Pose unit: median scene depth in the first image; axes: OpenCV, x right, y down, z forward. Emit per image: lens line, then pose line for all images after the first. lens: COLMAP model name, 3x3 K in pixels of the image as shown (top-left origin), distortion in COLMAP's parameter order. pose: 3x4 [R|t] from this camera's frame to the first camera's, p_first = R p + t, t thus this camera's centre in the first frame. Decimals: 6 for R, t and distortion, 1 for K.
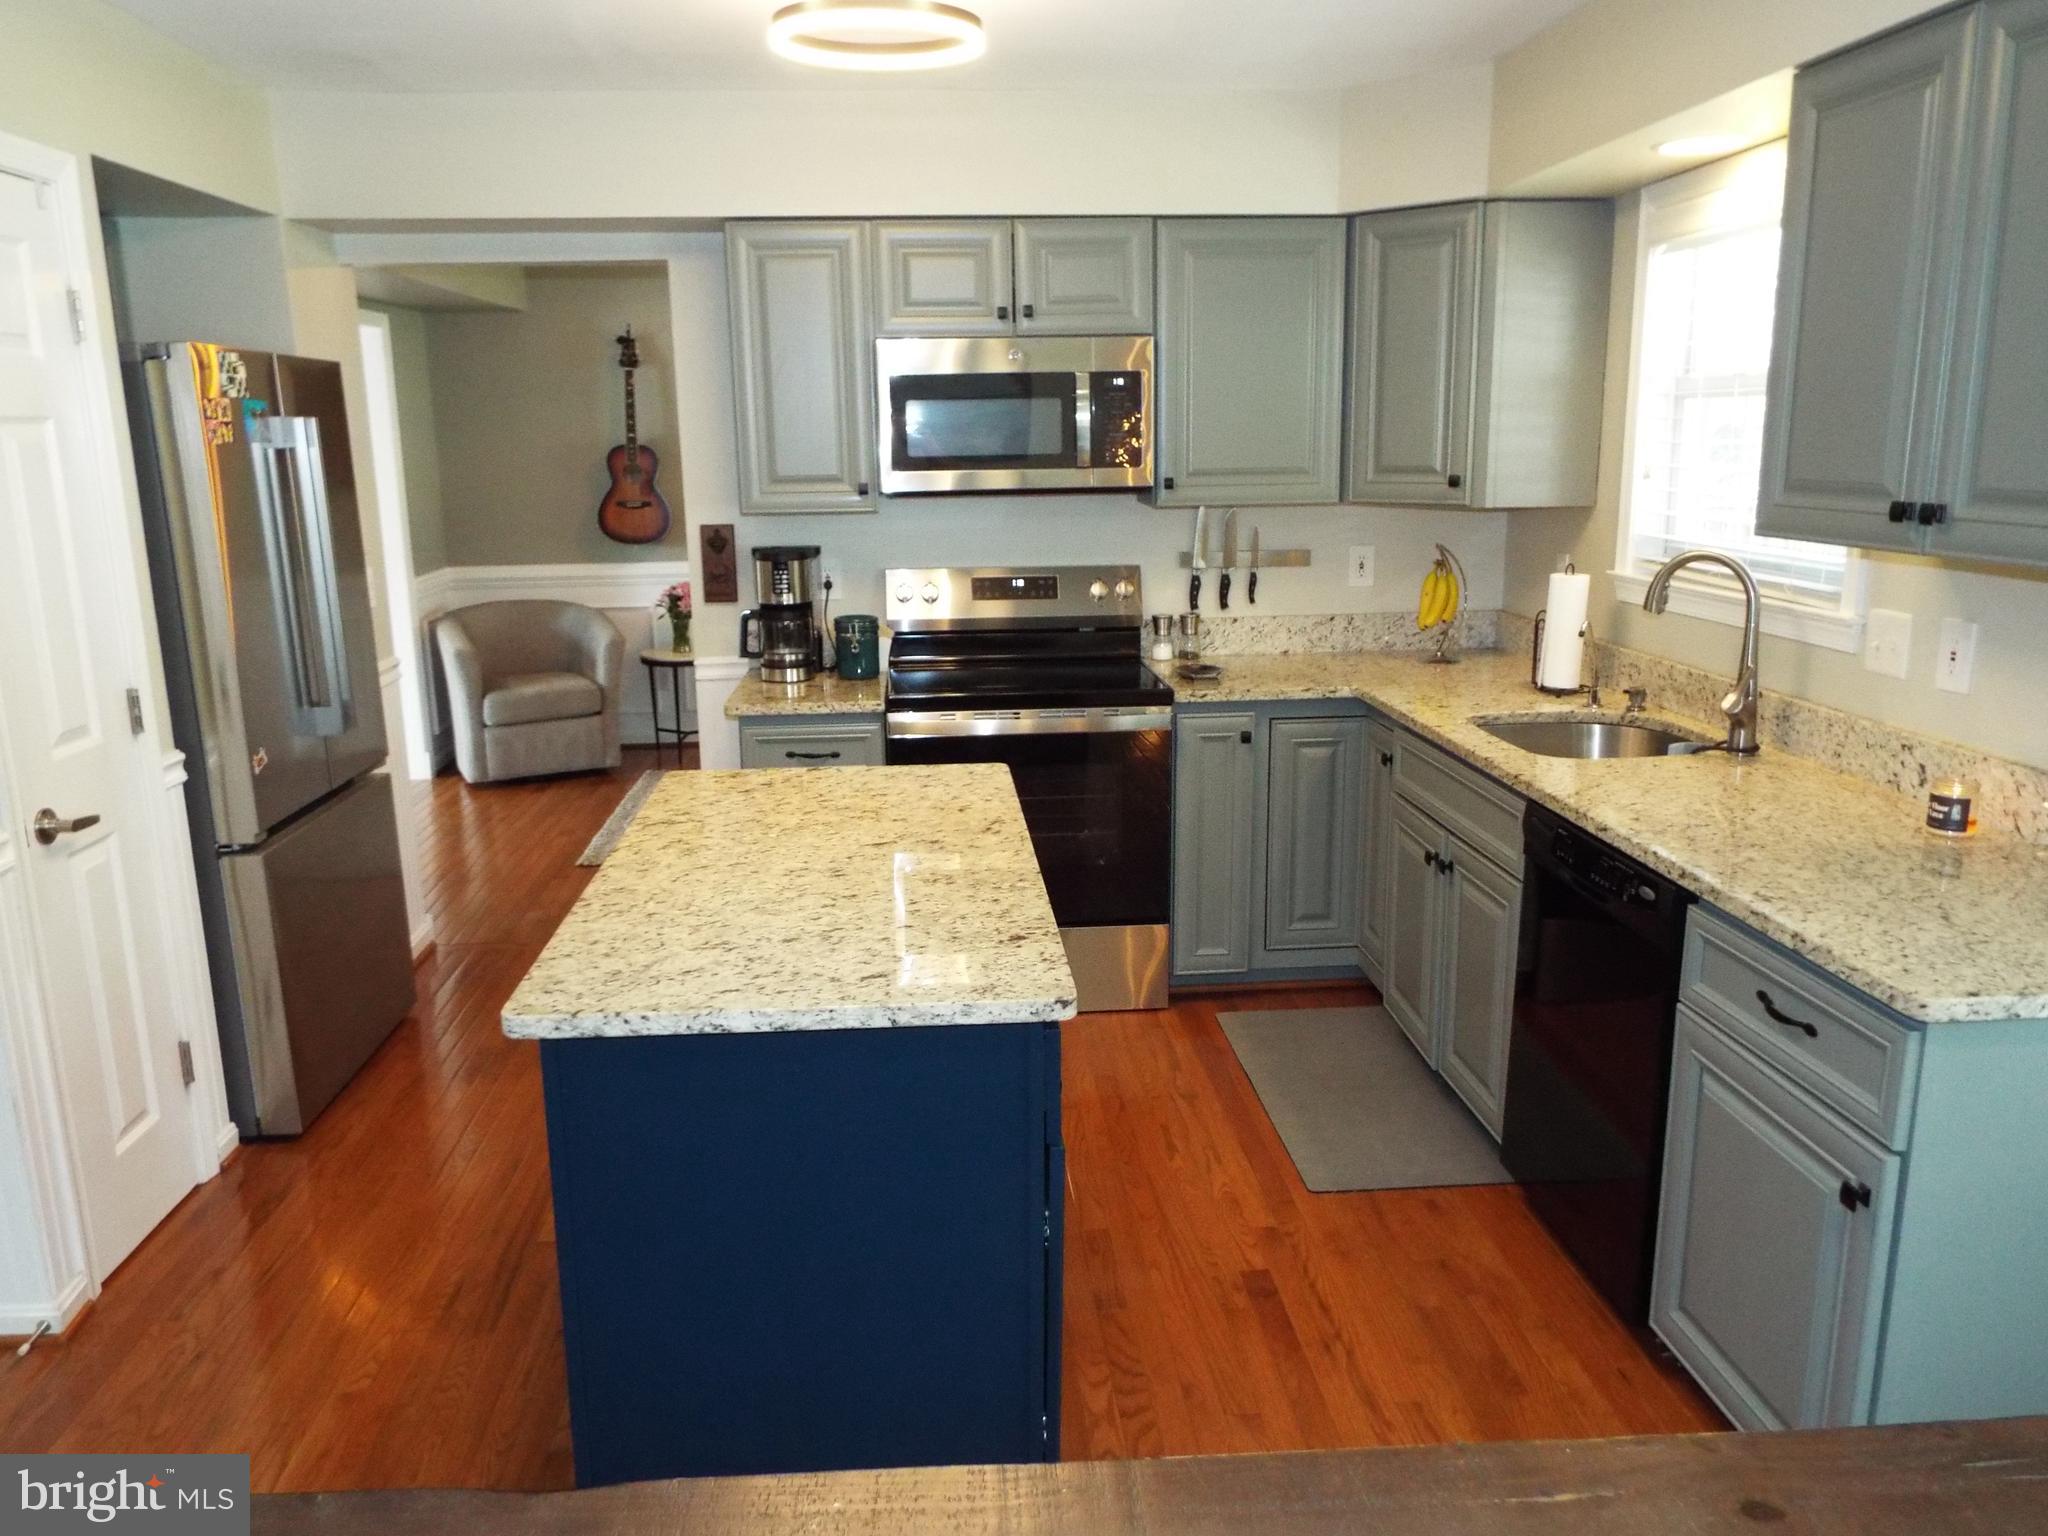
lens RADIAL K [[1499.9, 0, 1014.9], [0, 1499.9, 776.0], [0, 0, 1]] dist [-0.022422, 0.028277]
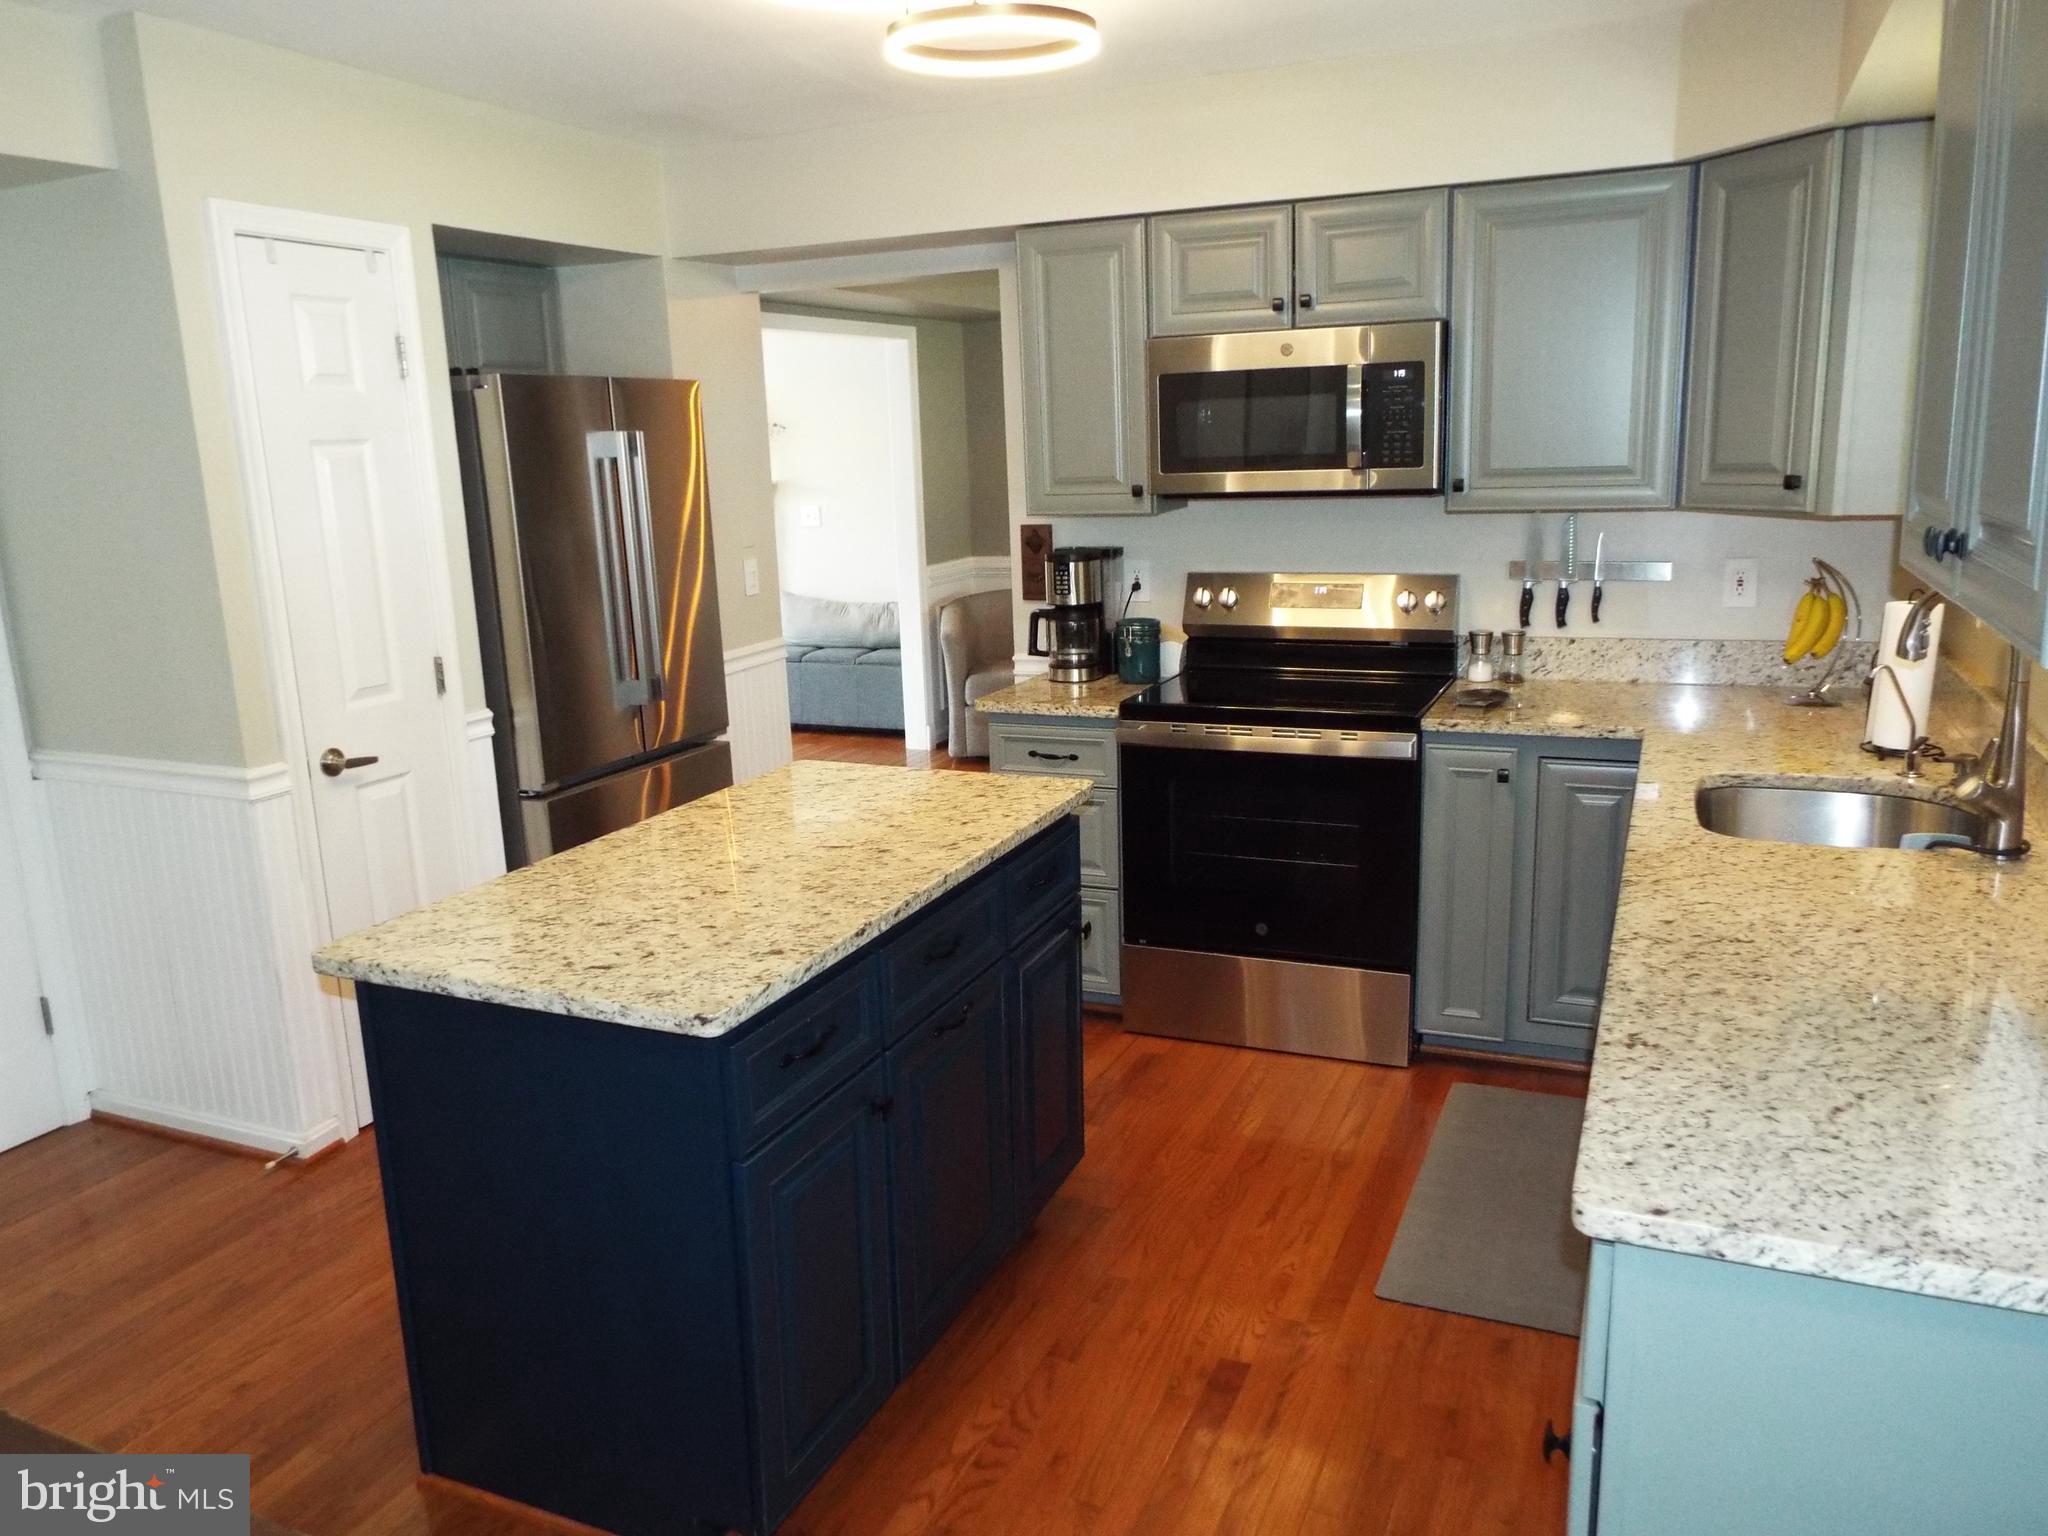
lens RADIAL K [[1499.9, 0, 1014.9], [0, 1499.9, 776.0], [0, 0, 1]] dist [-0.022422, 0.028277]
pose [[0.882974, 0.088052, -0.461090, 0.306000], [-0.084497, 0.996019, 0.028395, -0.026579], [0.461755, 0.013888, 0.886899, 0.093080]]
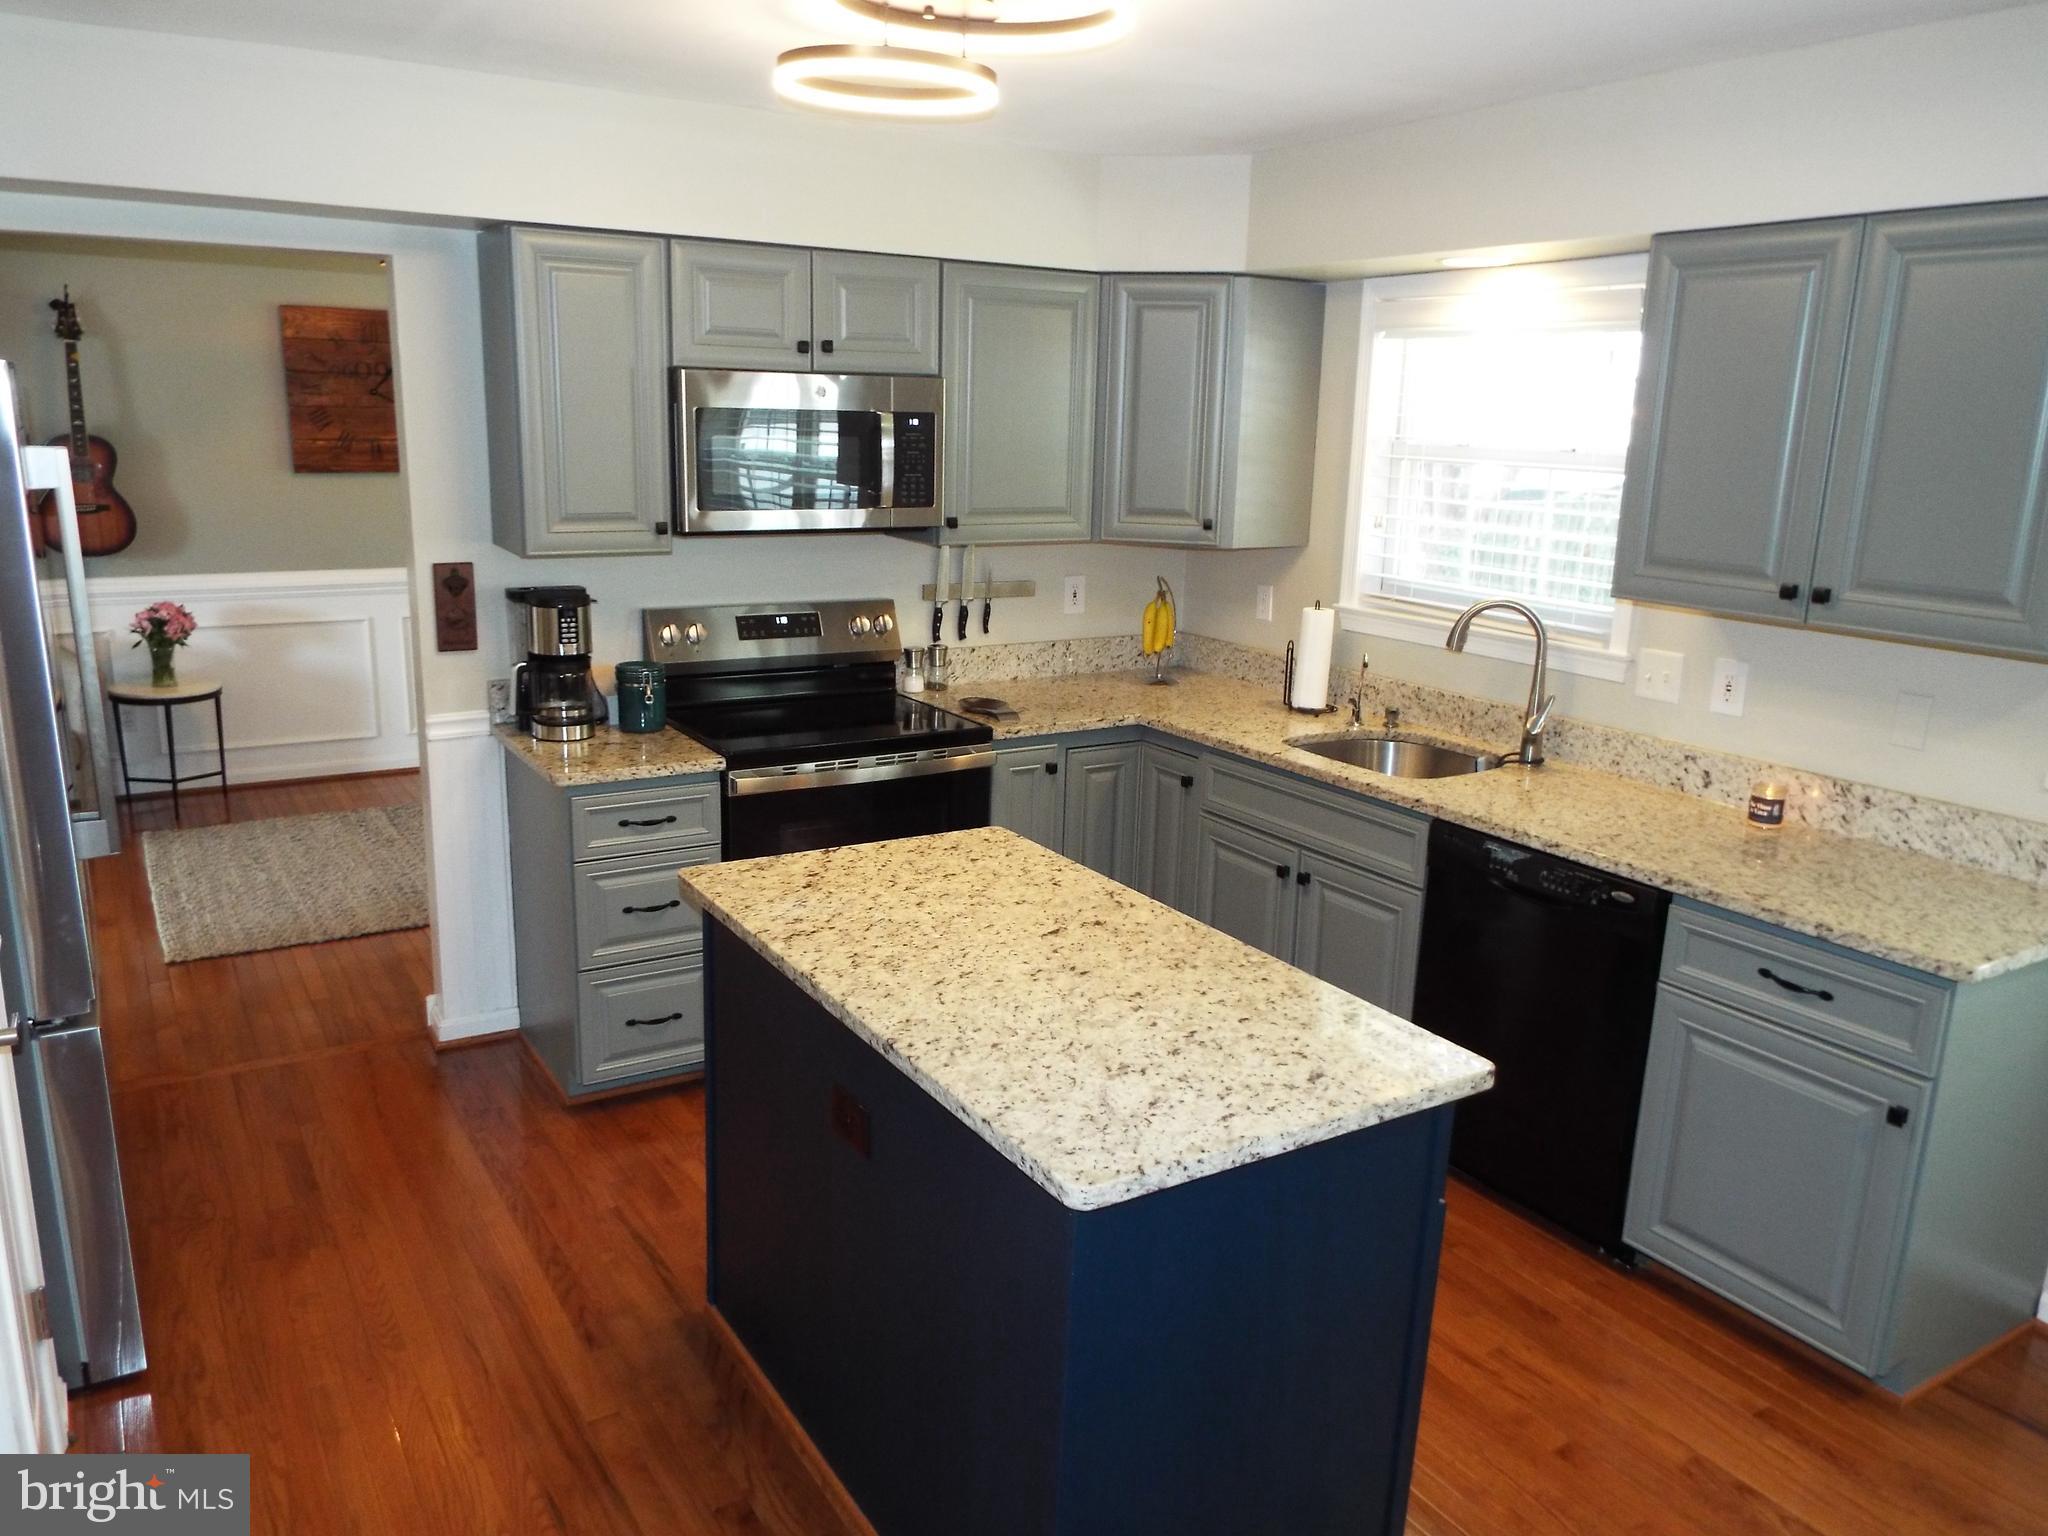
lens RADIAL K [[1499.9, 0, 1014.9], [0, 1499.9, 776.0], [0, 0, 1]] dist [-0.022422, 0.028277]
pose [[0.883127, -0.073828, 0.463289, -0.355128], [0.064859, 0.997270, 0.035286, -0.059326], [-0.464630, -0.001114, 0.885504, 0.085279]]
